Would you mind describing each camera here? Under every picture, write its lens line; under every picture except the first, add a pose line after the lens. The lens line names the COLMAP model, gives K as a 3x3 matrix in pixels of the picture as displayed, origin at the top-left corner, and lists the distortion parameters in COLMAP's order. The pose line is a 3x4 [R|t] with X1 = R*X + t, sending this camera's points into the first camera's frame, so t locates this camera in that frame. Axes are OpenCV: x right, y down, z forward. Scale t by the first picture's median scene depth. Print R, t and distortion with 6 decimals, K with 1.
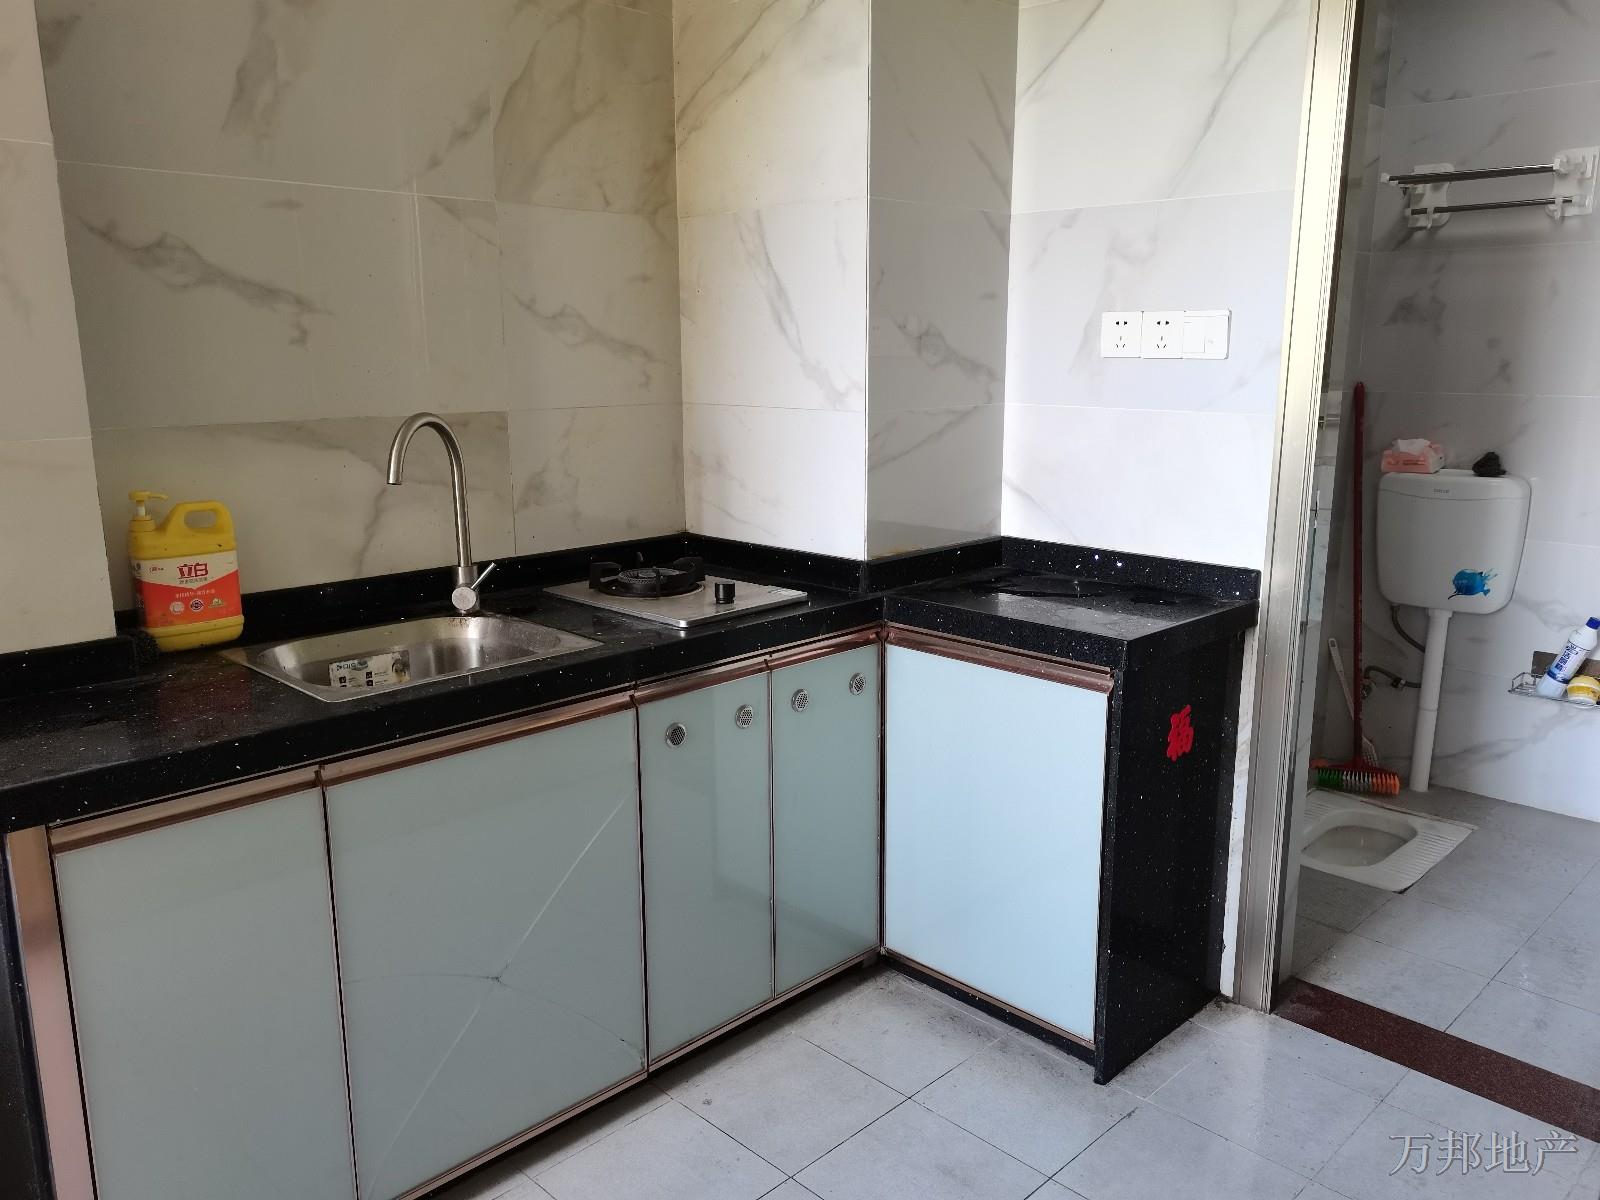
lens RADIAL K [[1212.8, 0, 793.2], [0, 1212.8, 599.6], [0, 0, 1]] dist [0.056511, -0.053322]
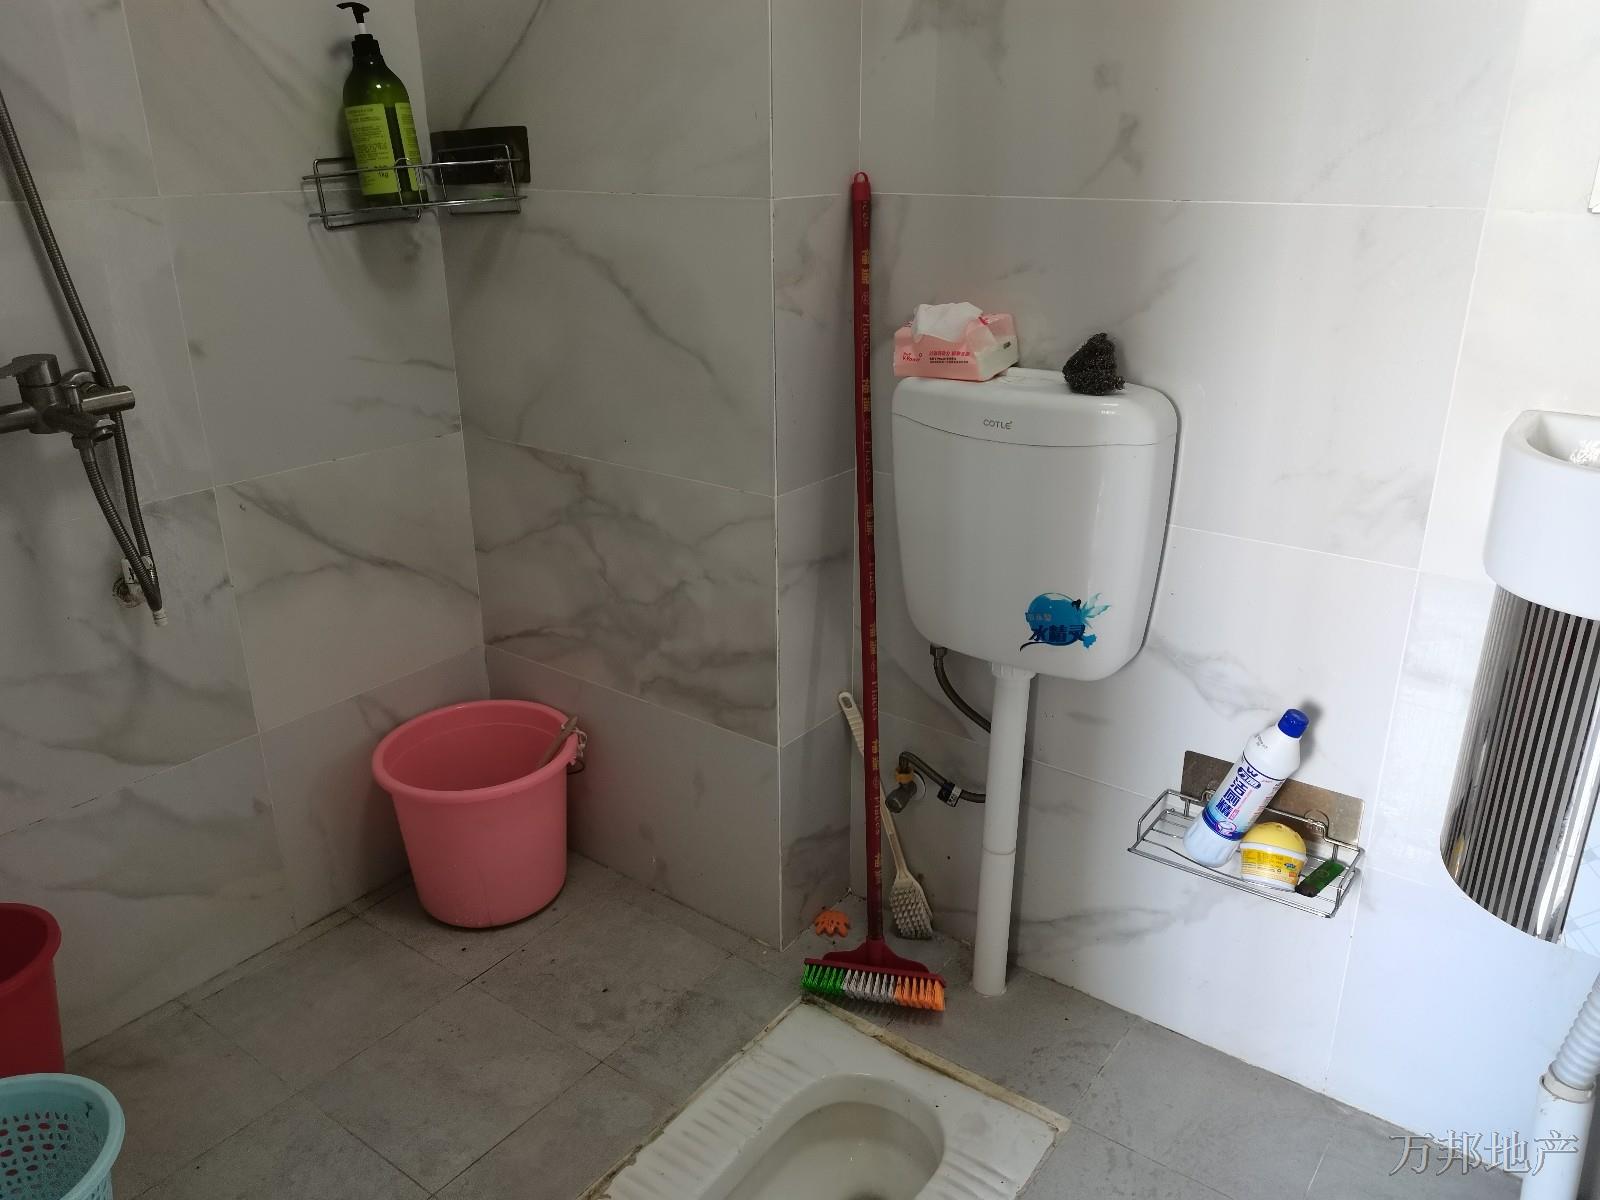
lens RADIAL K [[1212.8, 0, 793.2], [0, 1212.8, 599.6], [0, 0, 1]] dist [0.056511, -0.053322]
pose [[0.989810, -0.052341, 0.132423, 0.383157], [0.032009, 0.987978, 0.151247, -0.092793], [-0.138748, -0.145467, 0.979586, 0.551298]]
